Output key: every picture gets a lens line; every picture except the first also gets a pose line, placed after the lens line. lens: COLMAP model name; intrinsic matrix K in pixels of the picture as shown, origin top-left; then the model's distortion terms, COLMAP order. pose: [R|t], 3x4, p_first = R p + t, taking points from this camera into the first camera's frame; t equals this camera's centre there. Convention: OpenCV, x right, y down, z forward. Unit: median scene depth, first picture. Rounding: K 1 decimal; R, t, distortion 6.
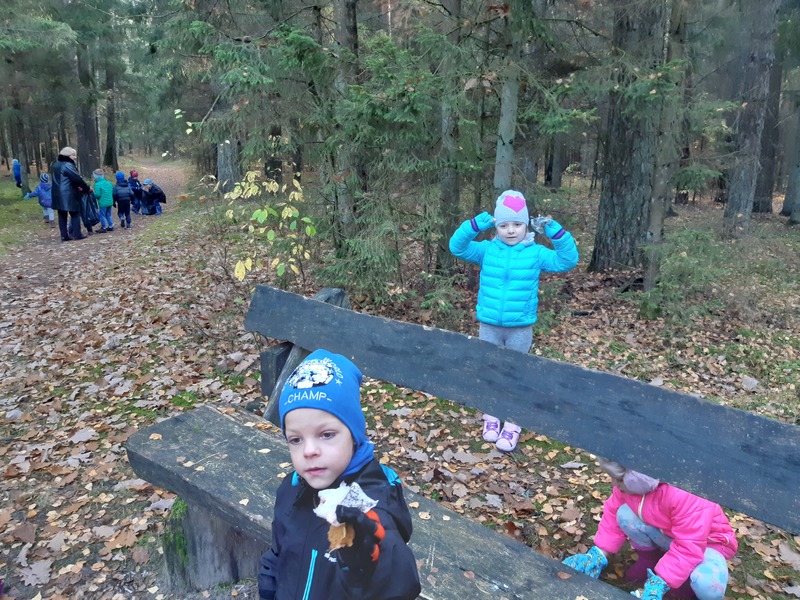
lens RADIAL K [[606.0, 0, 411.7], [0, 606.0, 298.0], [0, 0, 1]] dist [0.058717, -0.130316]
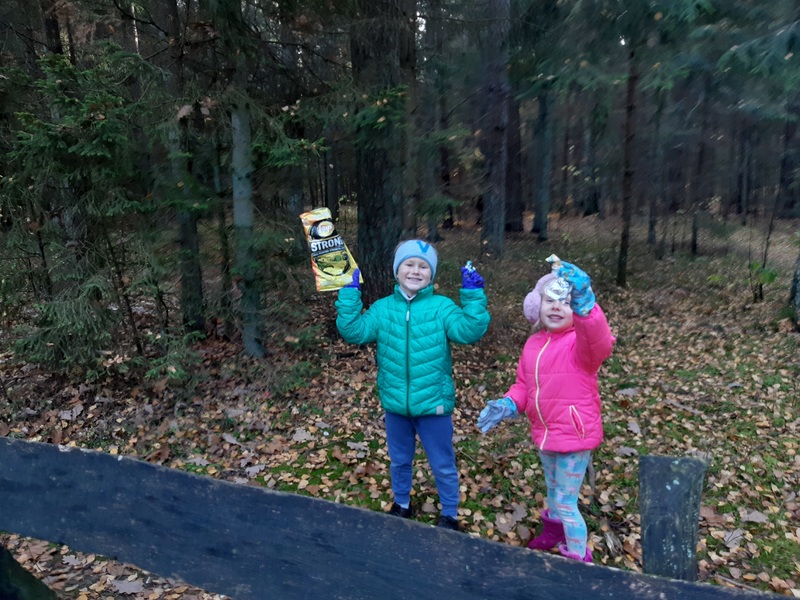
lens RADIAL K [[603.0, 0, 401.6], [0, 603.0, 304.3], [0, 0, 1]] dist [0.072304, -0.133189]
pose [[0.946137, -0.095184, 0.309458, 0.093920], [0.106940, 0.994039, -0.021209, -0.028607], [-0.305595, 0.053160, 0.950676, 0.102762]]
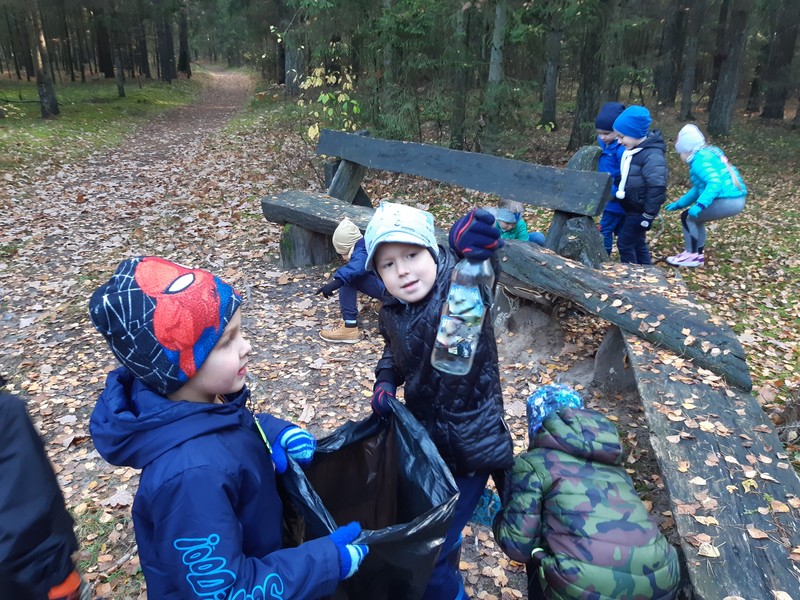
lens RADIAL K [[606.0, 0, 411.7], [0, 606.0, 298.0], [0, 0, 1]] dist [0.058717, -0.130316]
pose [[0.995037, 0.039972, -0.091129, 0.125887], [-0.027137, 0.990066, 0.137961, 0.140205], [0.095738, -0.134803, 0.986236, -0.537424]]
